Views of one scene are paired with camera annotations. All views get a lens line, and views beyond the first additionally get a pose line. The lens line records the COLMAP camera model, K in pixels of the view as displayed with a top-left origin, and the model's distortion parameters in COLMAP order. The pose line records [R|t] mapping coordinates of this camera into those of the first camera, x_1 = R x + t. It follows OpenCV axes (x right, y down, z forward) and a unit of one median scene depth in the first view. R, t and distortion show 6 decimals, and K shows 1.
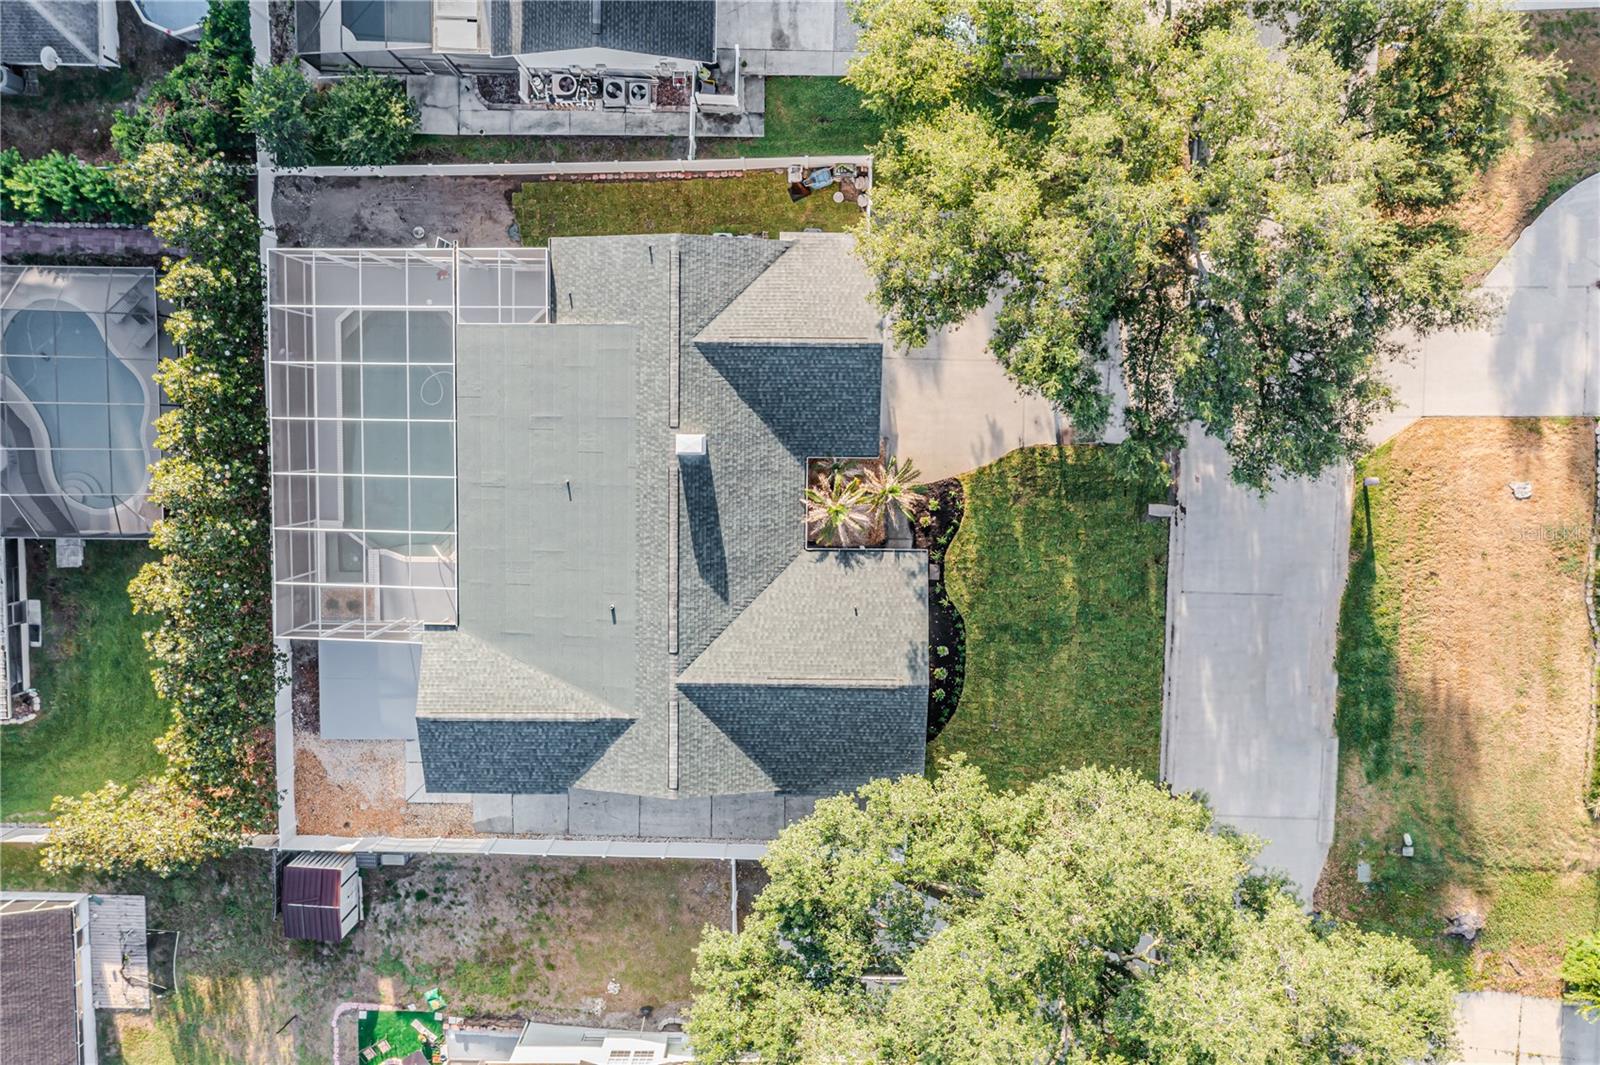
lens RADIAL K [[1299.9, 0, 803.0], [0, 1299.9, 532.6], [0, 0, 1]] dist [-0.006971, 0.013342]
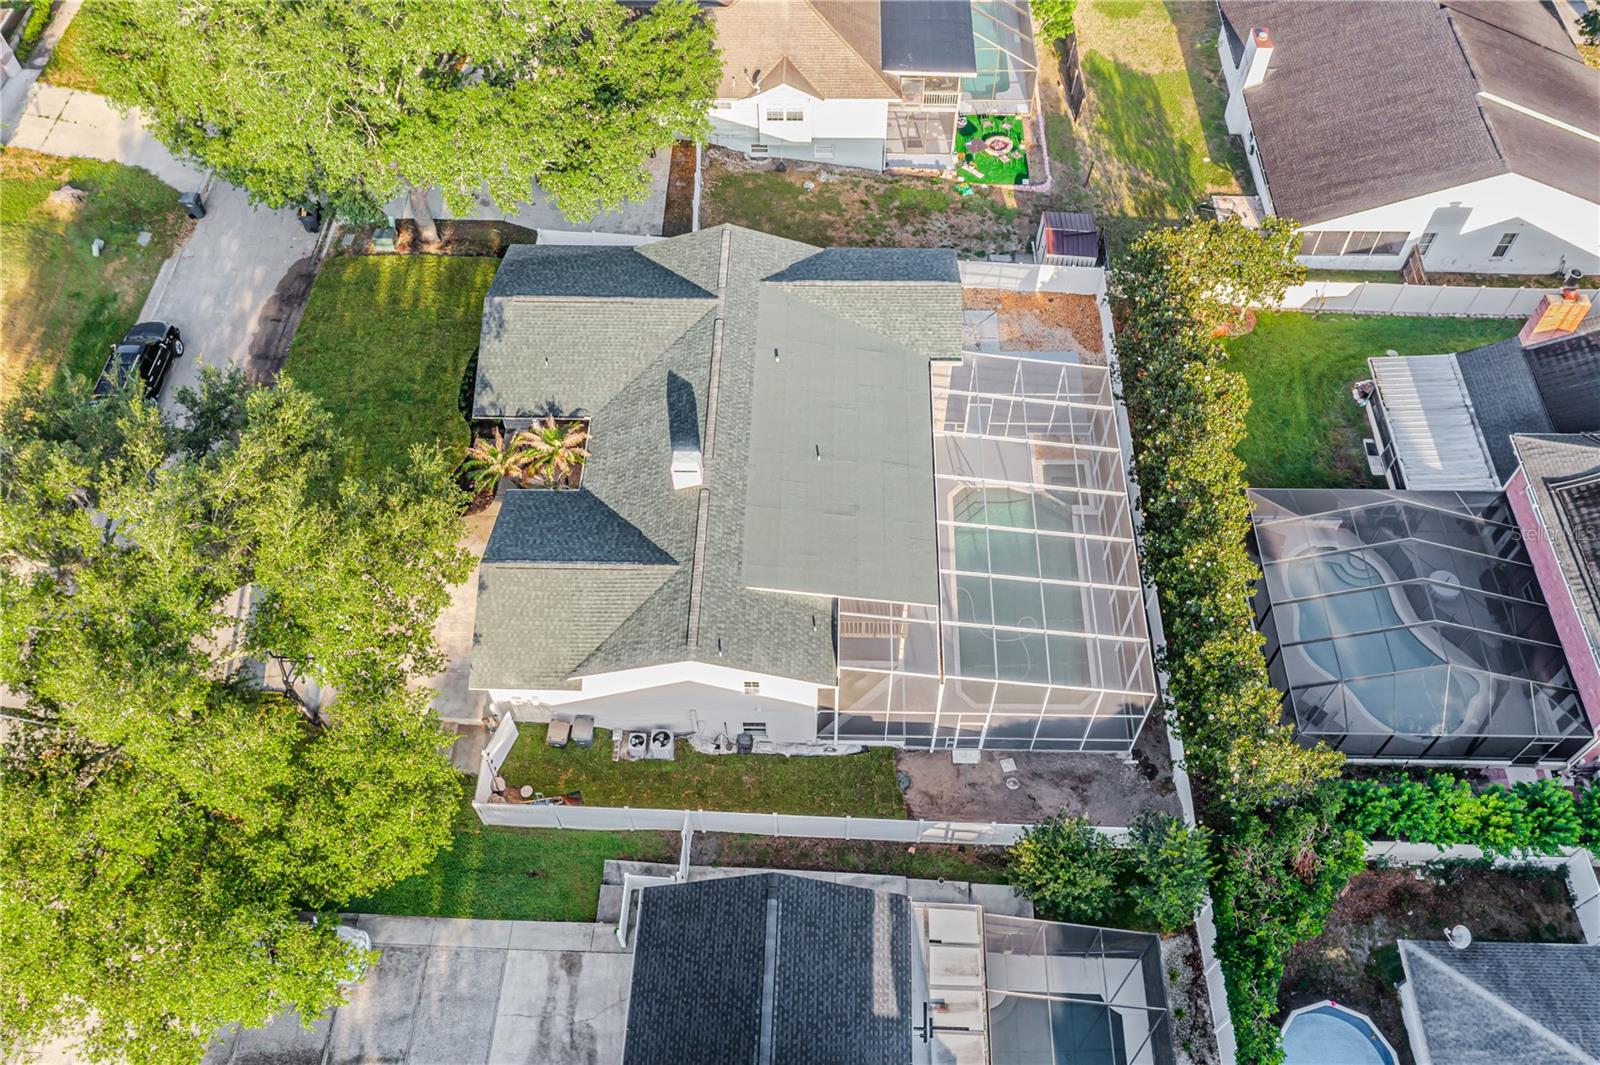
lens RADIAL K [[1299.9, 0, 804.1], [0, 1299.9, 531.0], [0, 0, 1]] dist [-0.006971, 0.013342]
pose [[-0.999896, -0.009368, 0.010986, -0.156865], [0.013643, -0.862089, 0.506574, -0.512557], [0.004725, 0.506671, 0.862126, 0.147022]]
